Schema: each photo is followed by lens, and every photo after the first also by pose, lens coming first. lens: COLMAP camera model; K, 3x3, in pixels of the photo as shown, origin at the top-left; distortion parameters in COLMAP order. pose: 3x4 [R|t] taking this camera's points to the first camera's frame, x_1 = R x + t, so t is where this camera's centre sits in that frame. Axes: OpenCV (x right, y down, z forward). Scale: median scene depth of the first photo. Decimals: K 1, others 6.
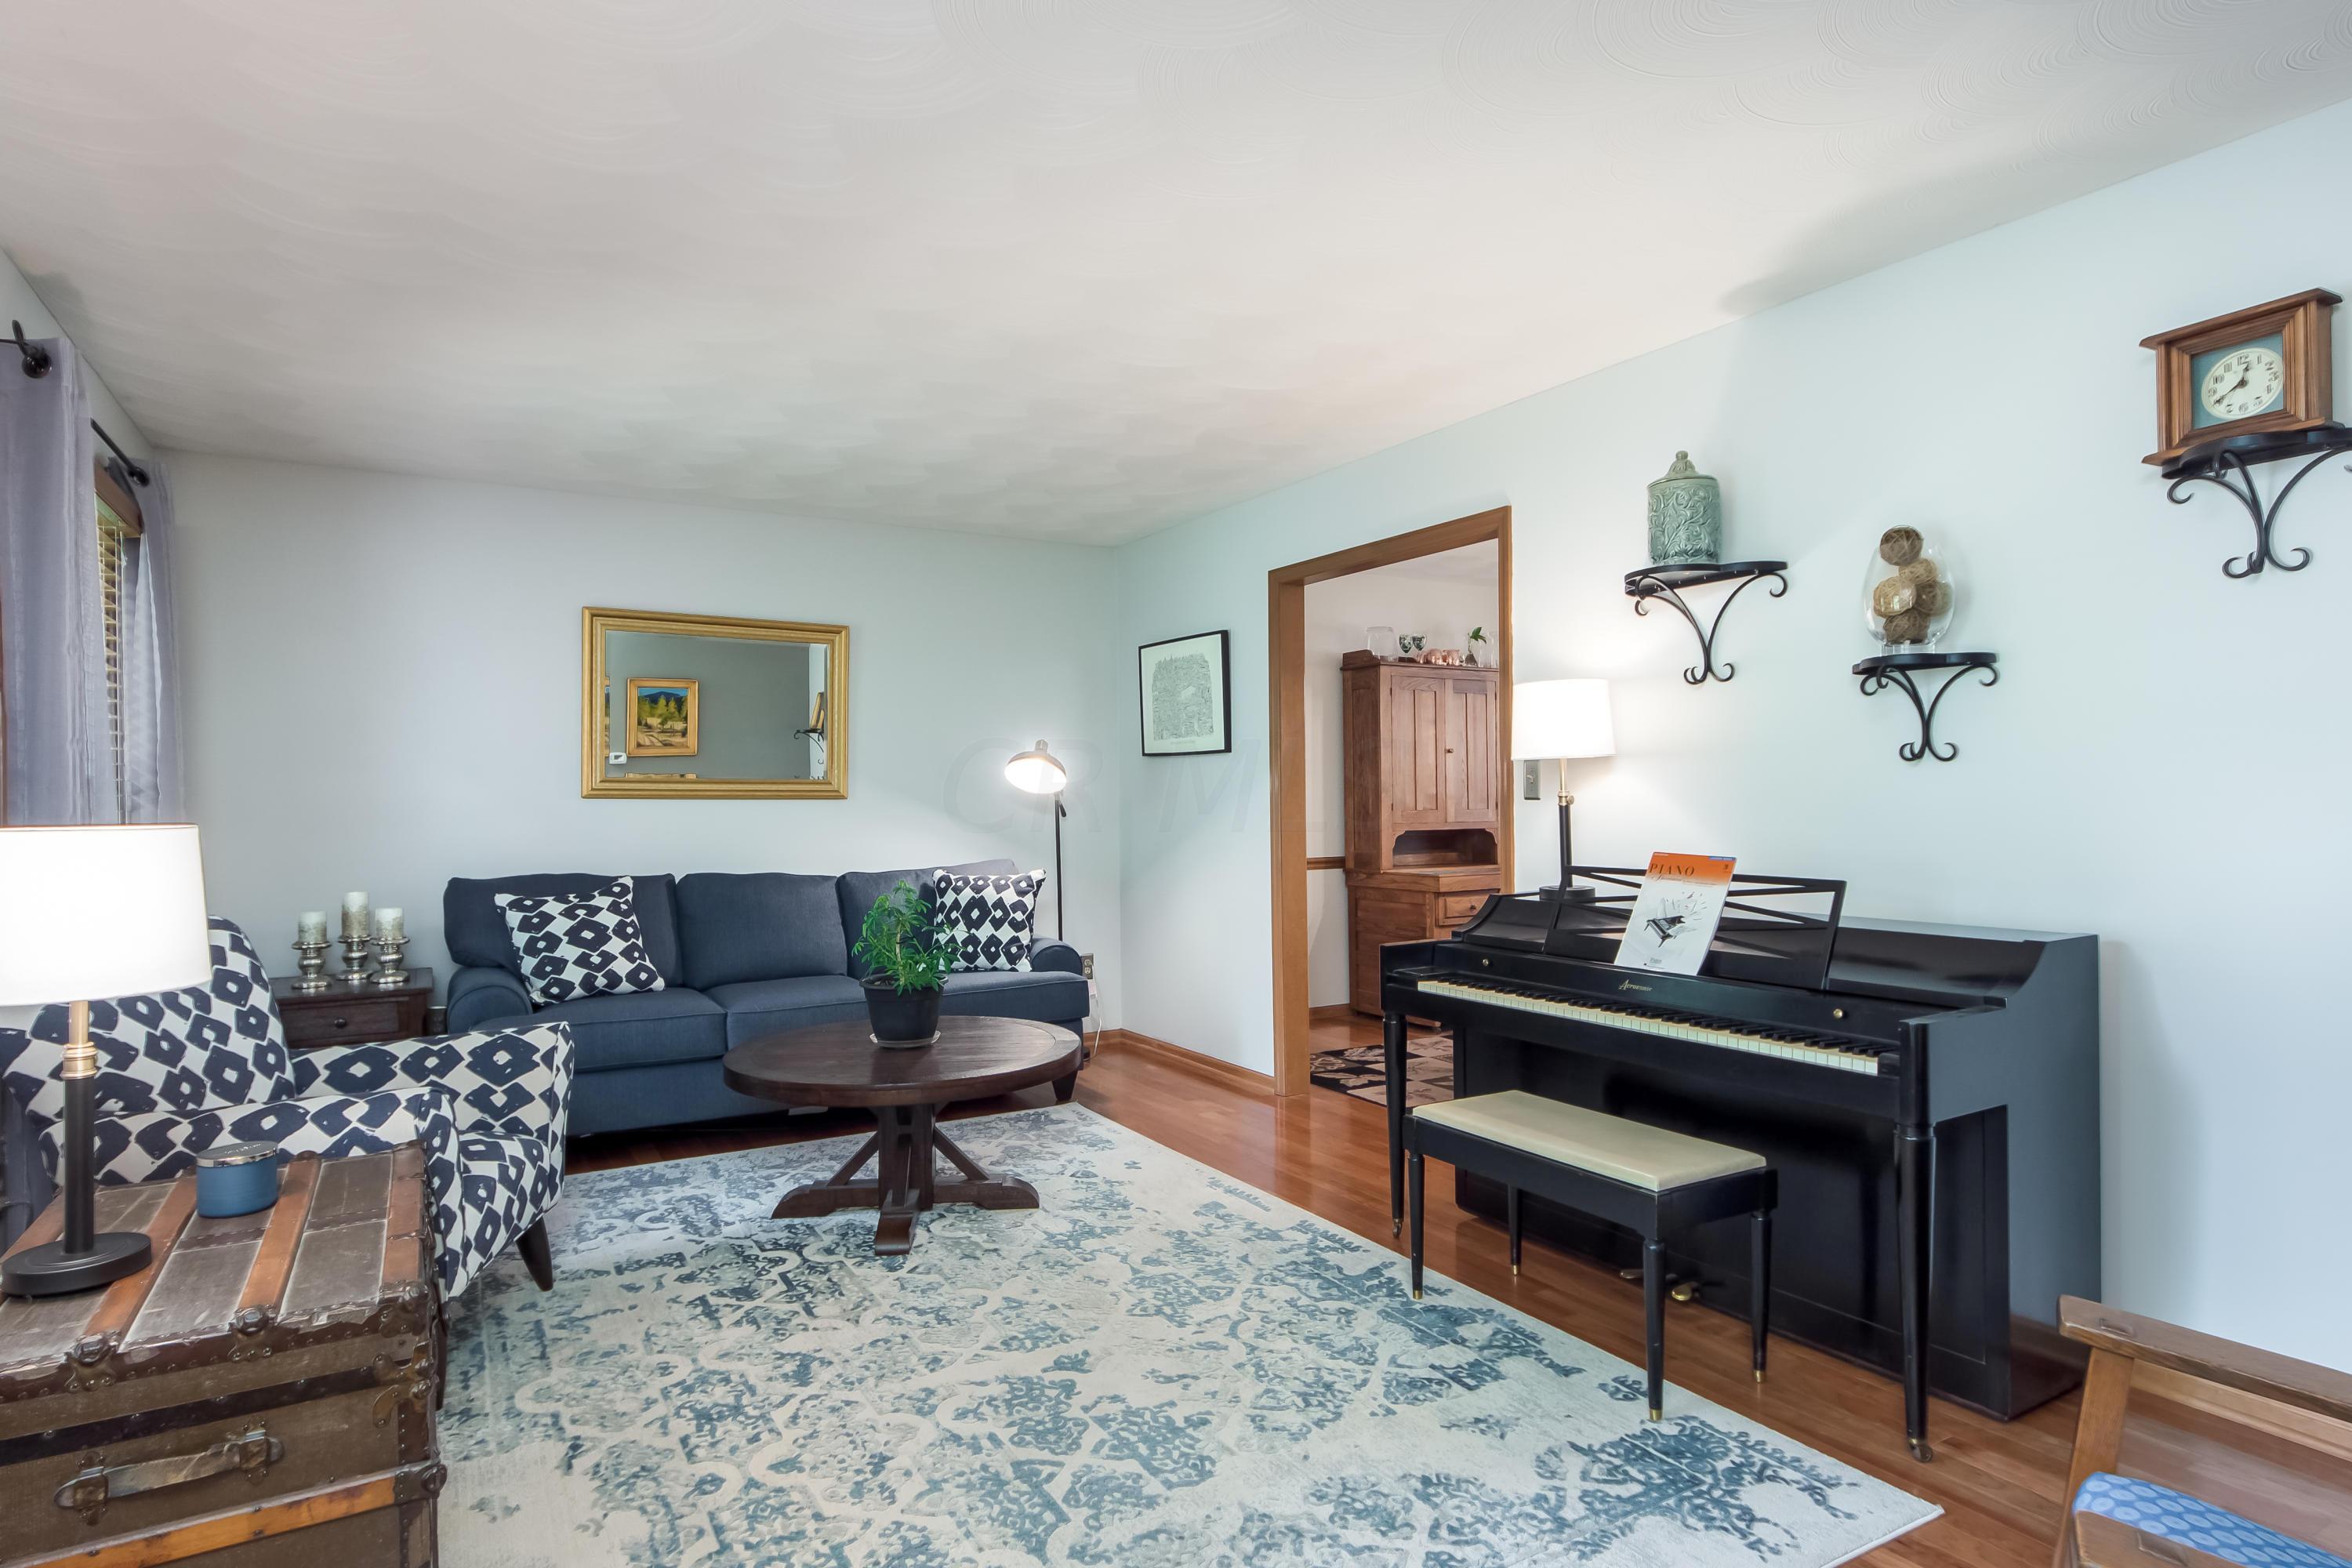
lens RADIAL K [[1271.6, 0, 1176.0], [0, 1271.6, 784.0], [0, 0, 1]] dist [0.020200, 0.000215]
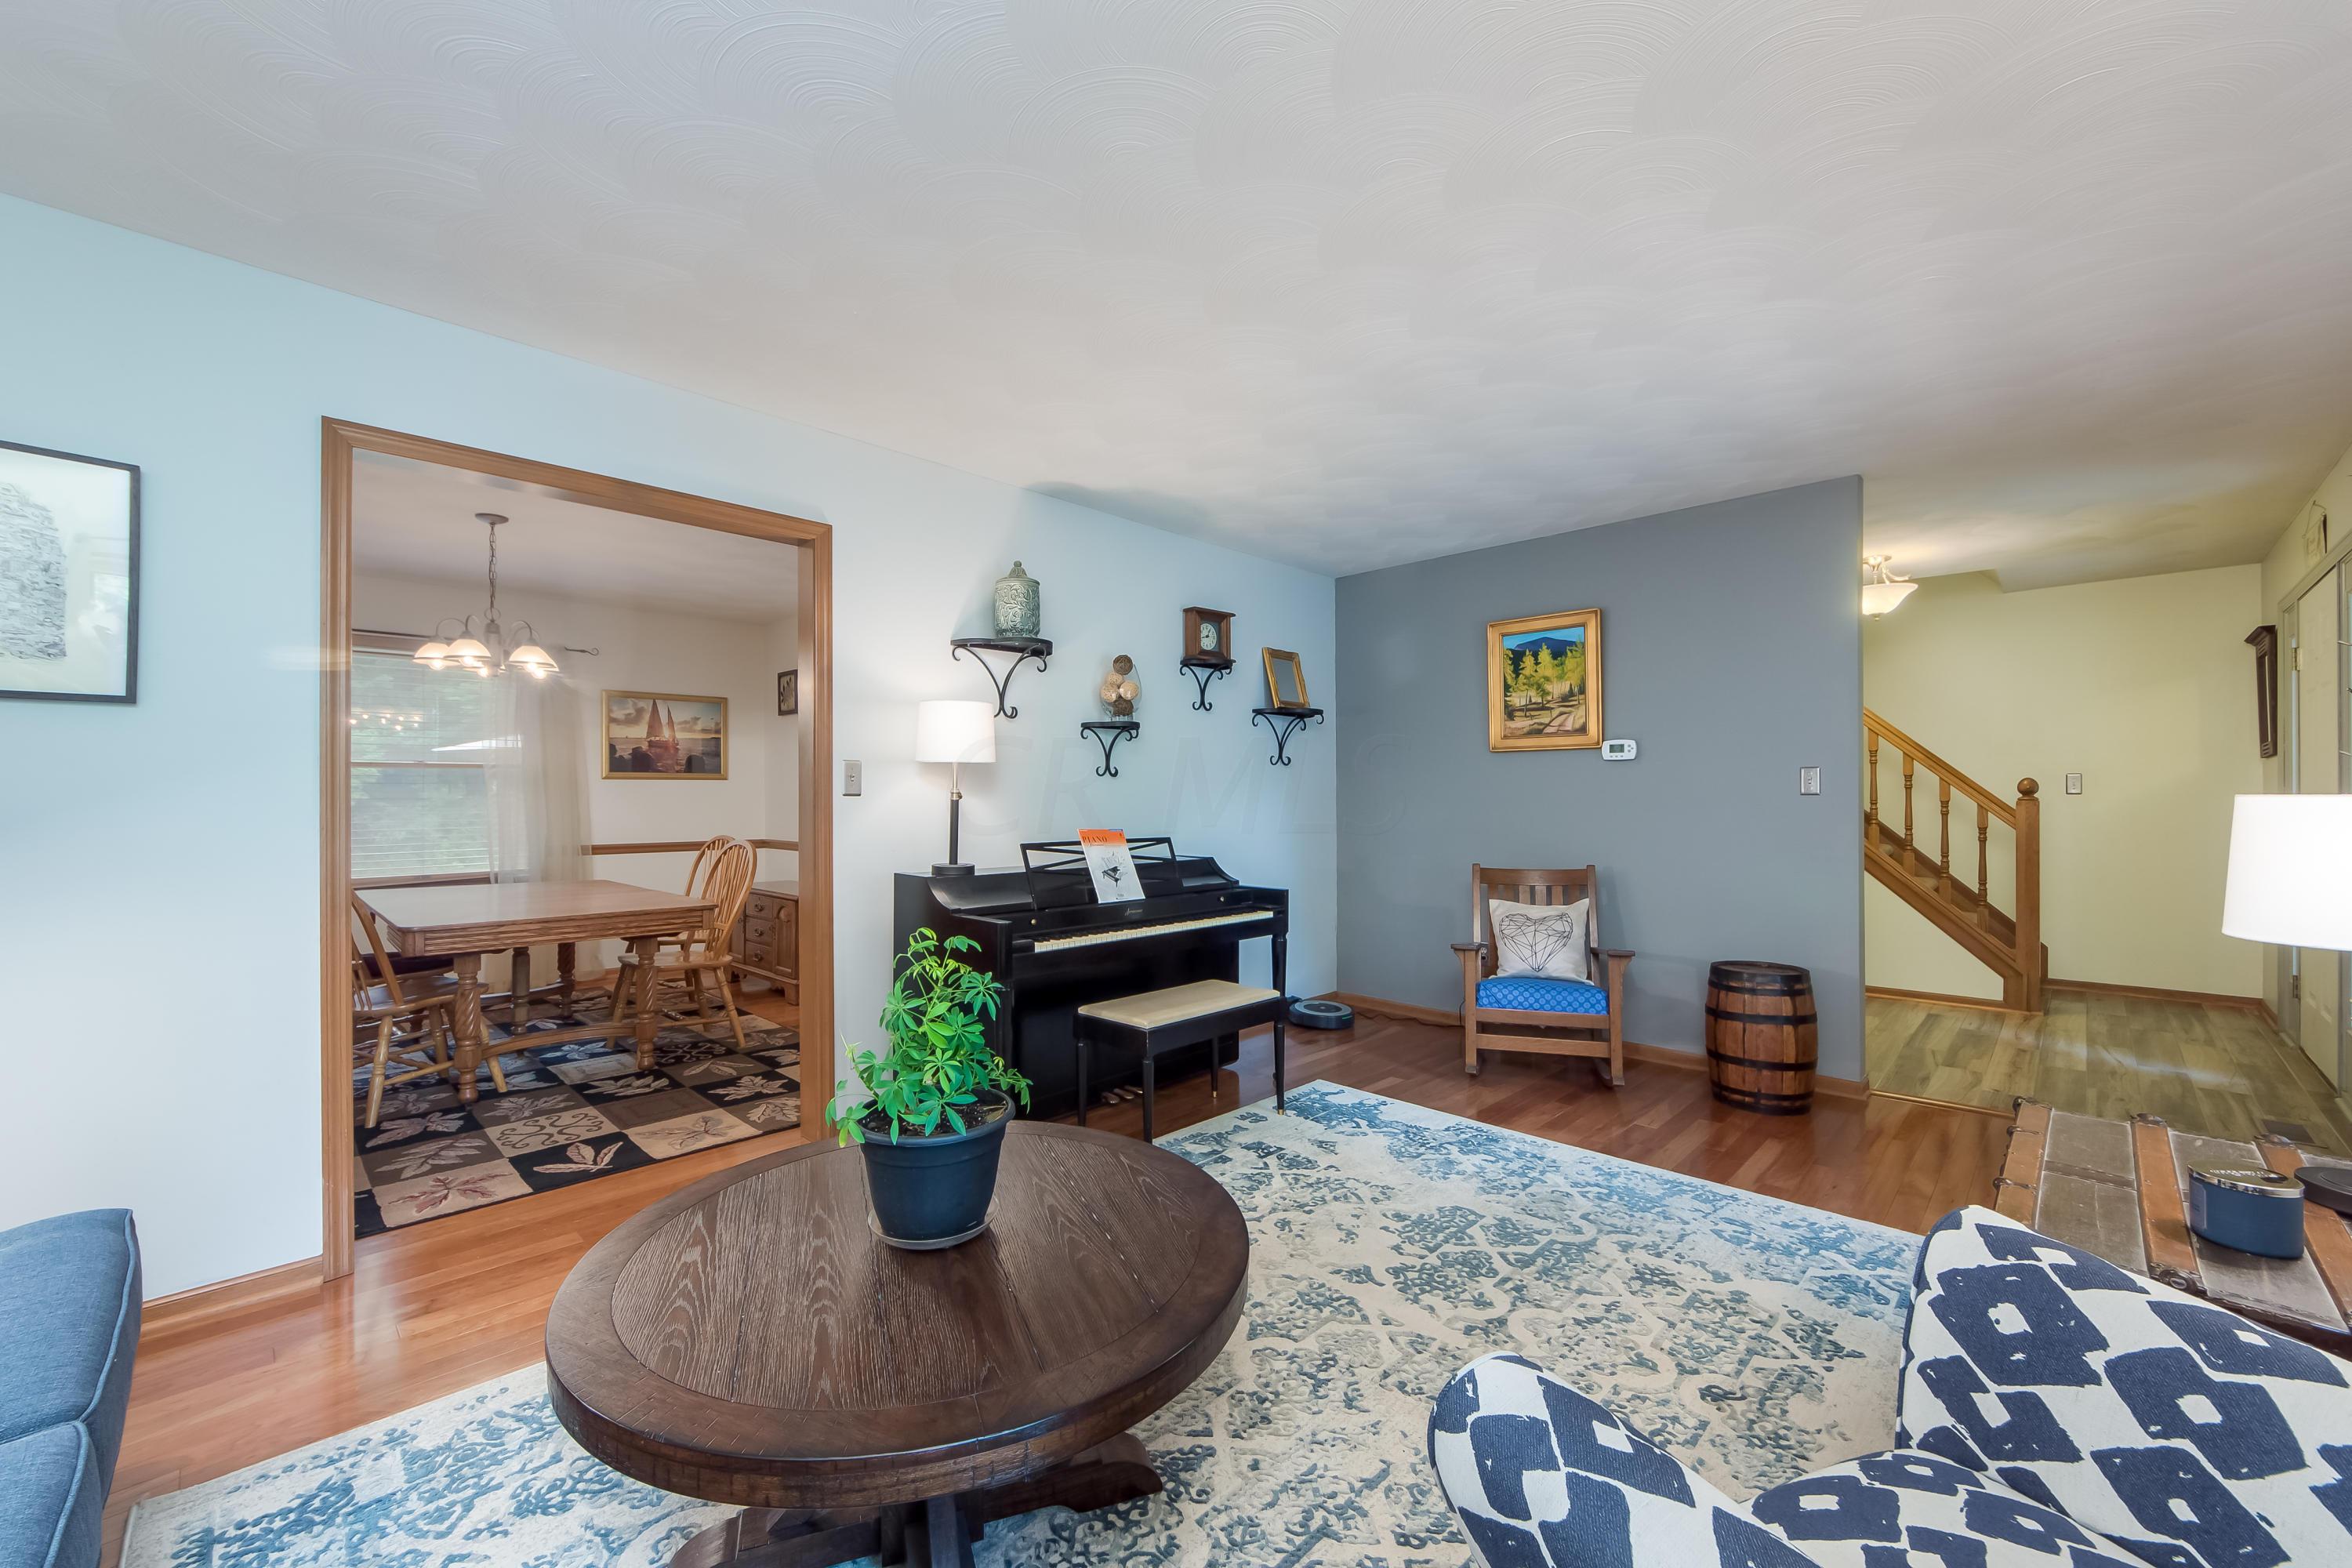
lens RADIAL K [[915.2, 0, 1176.0], [0, 915.2, 784.0], [0, 0, 1]] dist [0.001468, 0.000048]
pose [[-0.246239, 0.021539, 0.968970, -0.910996], [-0.006093, 0.999699, -0.023770, 0.030661], [-0.969190, -0.011757, -0.246034, 1.459866]]
